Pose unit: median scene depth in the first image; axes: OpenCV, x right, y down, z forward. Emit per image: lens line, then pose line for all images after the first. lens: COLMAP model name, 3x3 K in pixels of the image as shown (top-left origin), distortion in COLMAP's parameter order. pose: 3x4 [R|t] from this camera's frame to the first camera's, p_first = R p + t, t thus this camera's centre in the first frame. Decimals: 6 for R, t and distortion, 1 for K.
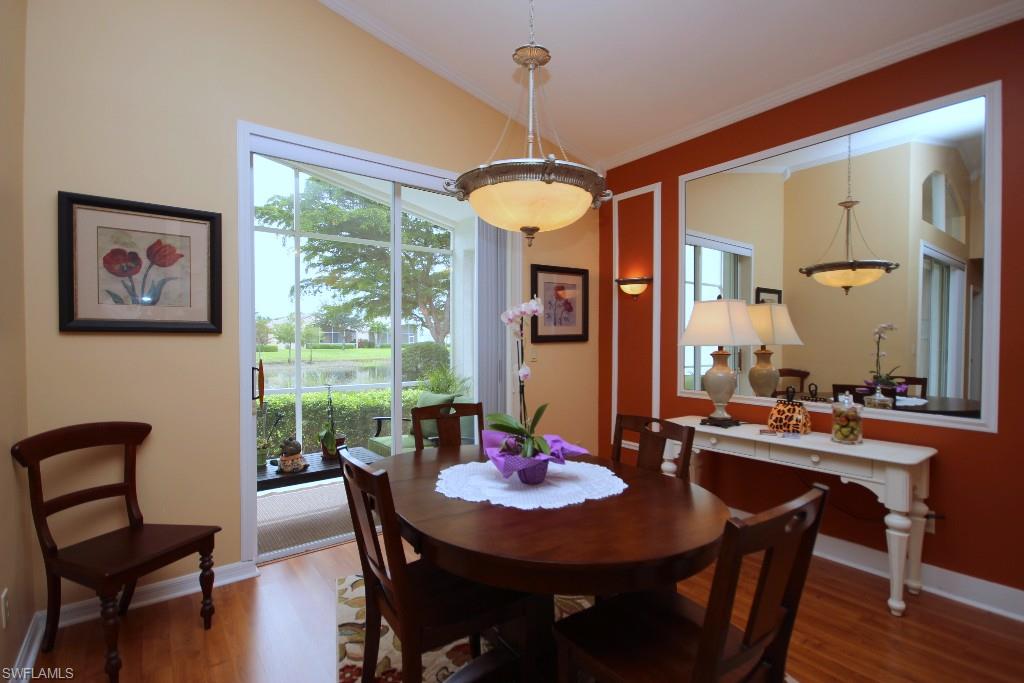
lens RADIAL K [[474.3, 0, 511.7], [0, 474.3, 347.9], [0, 0, 1]] dist [-0.003083, -0.003925]
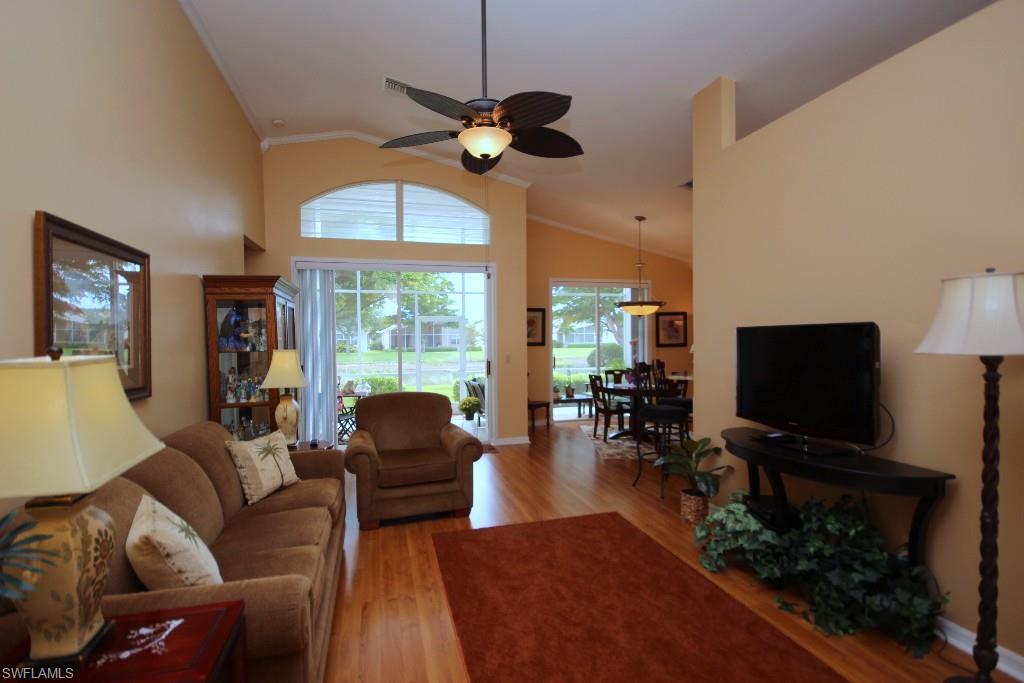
lens RADIAL K [[497.7, 0, 513.2], [0, 497.7, 345.6], [0, 0, 1]] dist [-0.000619, 0.000611]
pose [[0.930972, -0.006423, -0.365033, 0.258582], [0.005302, 0.999978, -0.004071, -0.011809], [0.365051, 0.001855, 0.930986, -1.383720]]
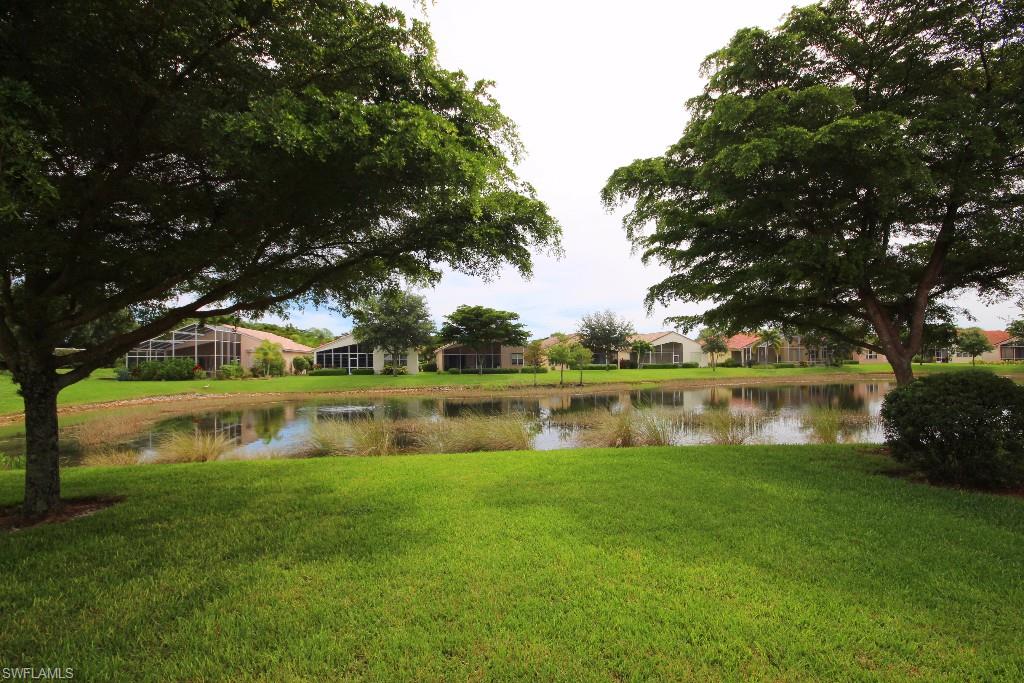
lens RADIAL K [[474.3, 0, 514.8], [0, 474.3, 352.9], [0, 0, 1]] dist [-0.003083, -0.003925]
pose [[0.880763, -0.018272, -0.473205, -1.046719], [0.004404, 0.999528, -0.030398, -0.066980], [0.473537, 0.024690, 0.880428, 1.081328]]
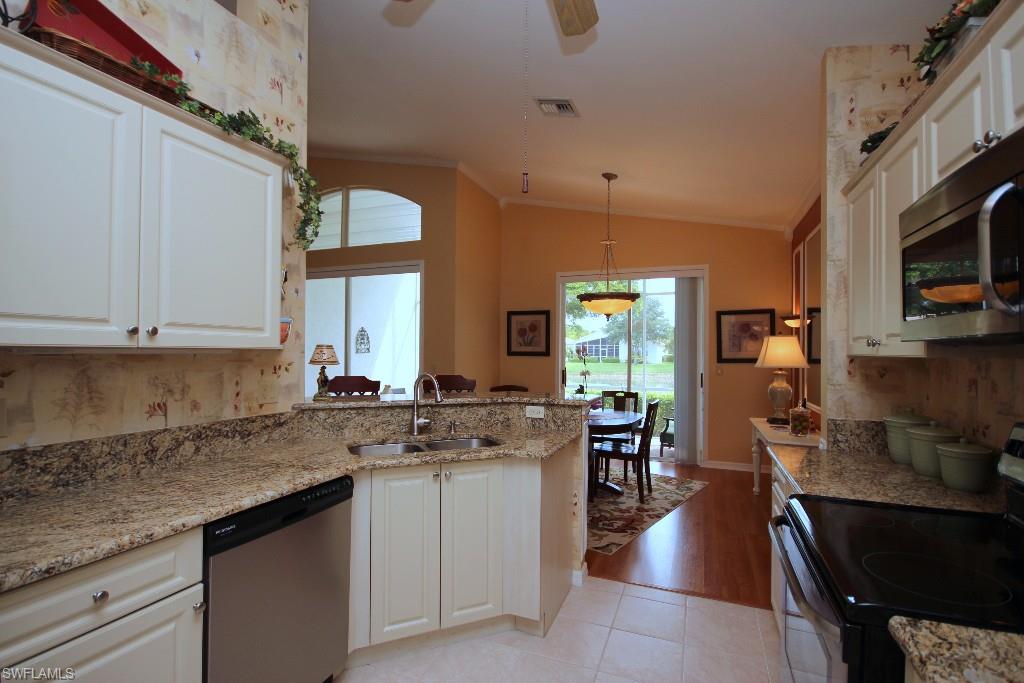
lens RADIAL K [[474.3, 0, 514.3], [0, 474.3, 346.4], [0, 0, 1]] dist [-0.003083, -0.003925]
pose [[0.516369, -0.007058, -0.856337, 0.953703], [-0.022578, 0.999506, -0.021853, -0.013734], [0.856069, 0.030619, 0.515954, -0.321203]]
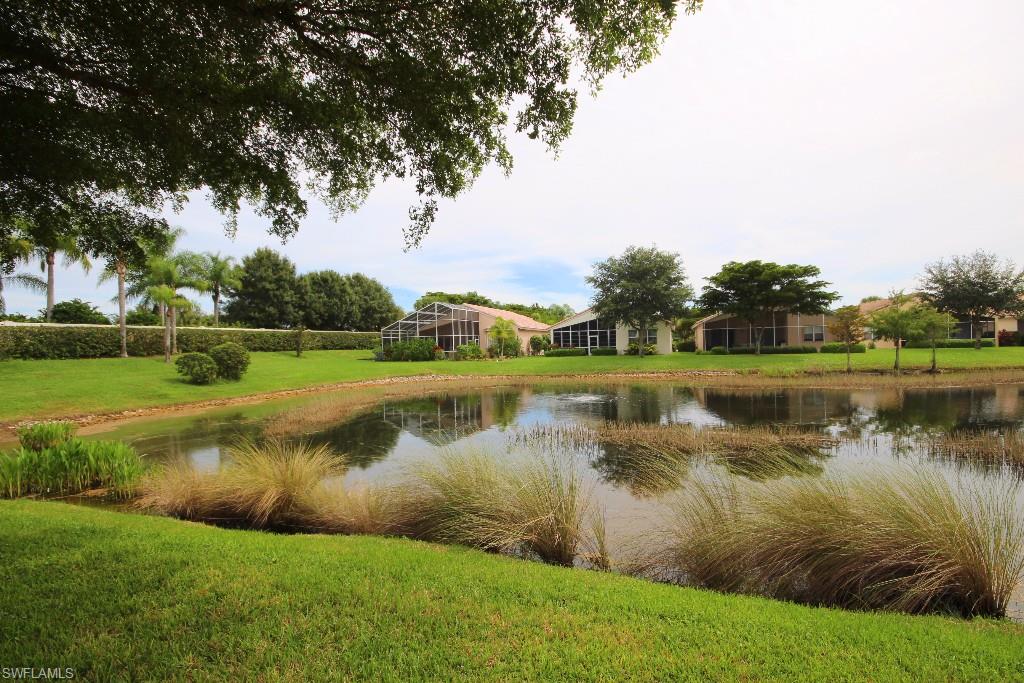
lens RADIAL K [[516.7, 0, 517.2], [0, 516.7, 346.0], [0, 0, 1]] dist [0.003144, 0.004793]
pose [[0.549937, -0.013145, -0.835103, -1.973004], [0.011116, 0.999903, -0.008419, -0.020918], [0.835132, -0.004653, 0.550029, 2.284269]]
